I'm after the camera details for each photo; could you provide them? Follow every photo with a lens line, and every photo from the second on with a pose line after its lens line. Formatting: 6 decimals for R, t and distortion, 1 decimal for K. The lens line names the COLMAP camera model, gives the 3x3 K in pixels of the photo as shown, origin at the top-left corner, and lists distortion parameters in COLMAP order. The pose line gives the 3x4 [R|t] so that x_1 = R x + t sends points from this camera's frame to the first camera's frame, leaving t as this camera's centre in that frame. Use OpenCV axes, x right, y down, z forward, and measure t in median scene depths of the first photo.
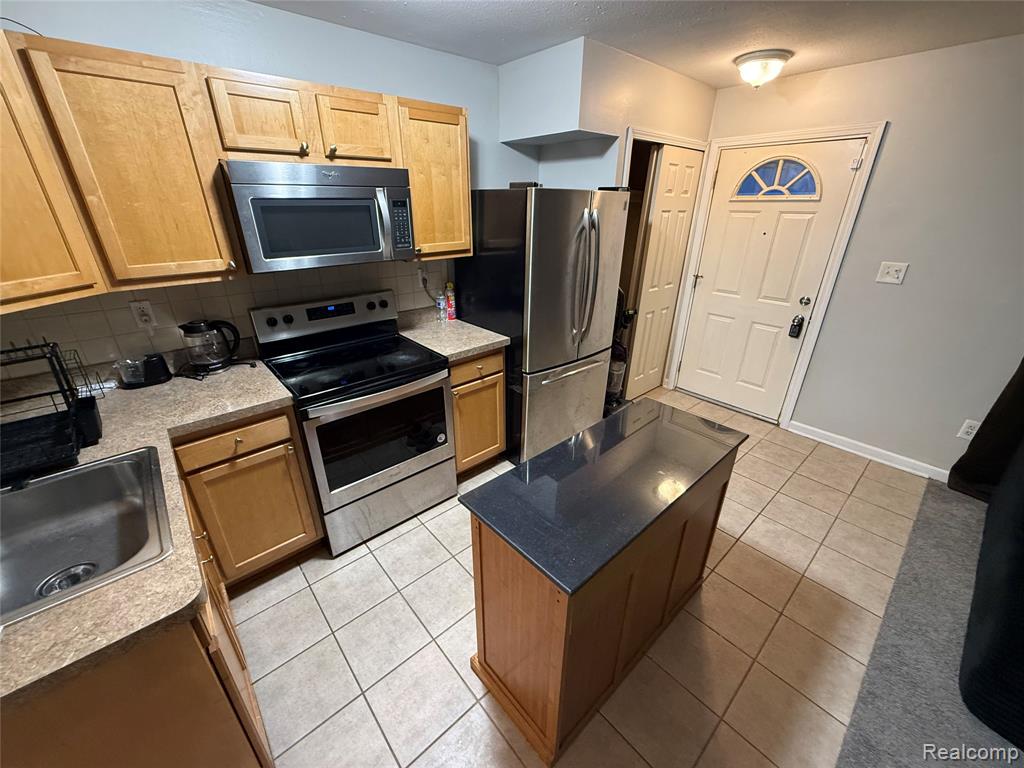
lens RADIAL K [[409.2, 0, 510.9], [0, 409.2, 385.5], [0, 0, 1]] dist [0.000593, -0.000023]
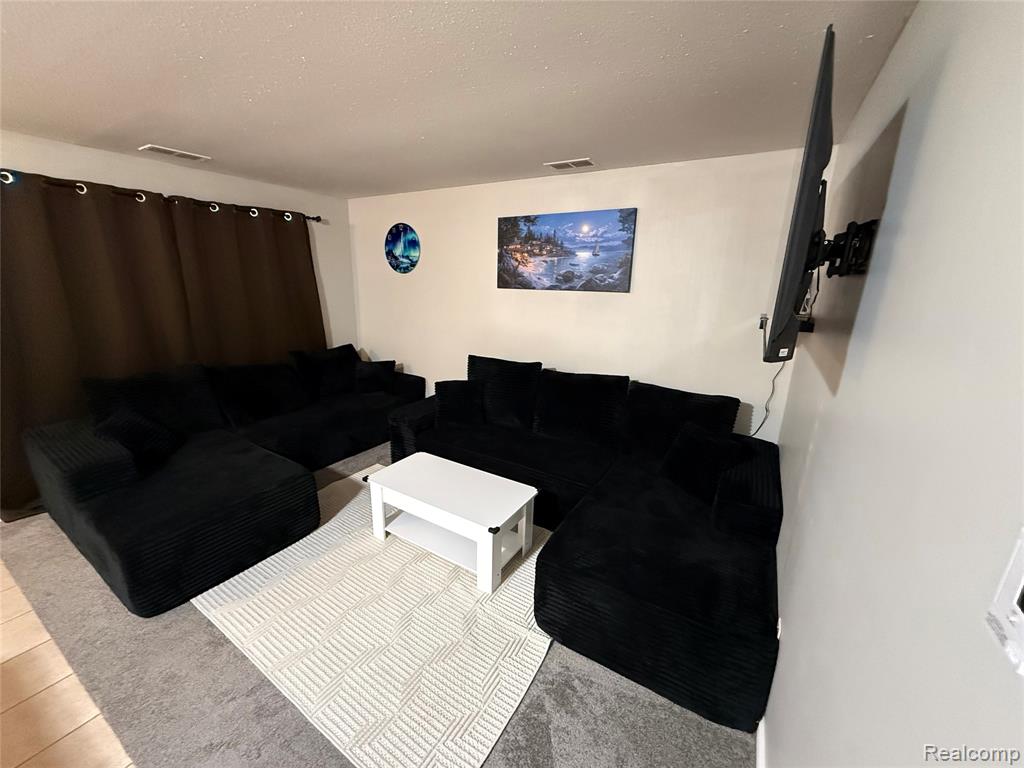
lens RADIAL K [[409.2, 0, 511.0], [0, 409.2, 381.8], [0, 0, 1]] dist [0.000593, -0.000023]
pose [[-0.297953, -0.263172, 0.917586, -0.207313], [0.375454, 0.851463, 0.366122, 0.068079], [-0.877644, 0.453599, -0.154887, -0.145503]]
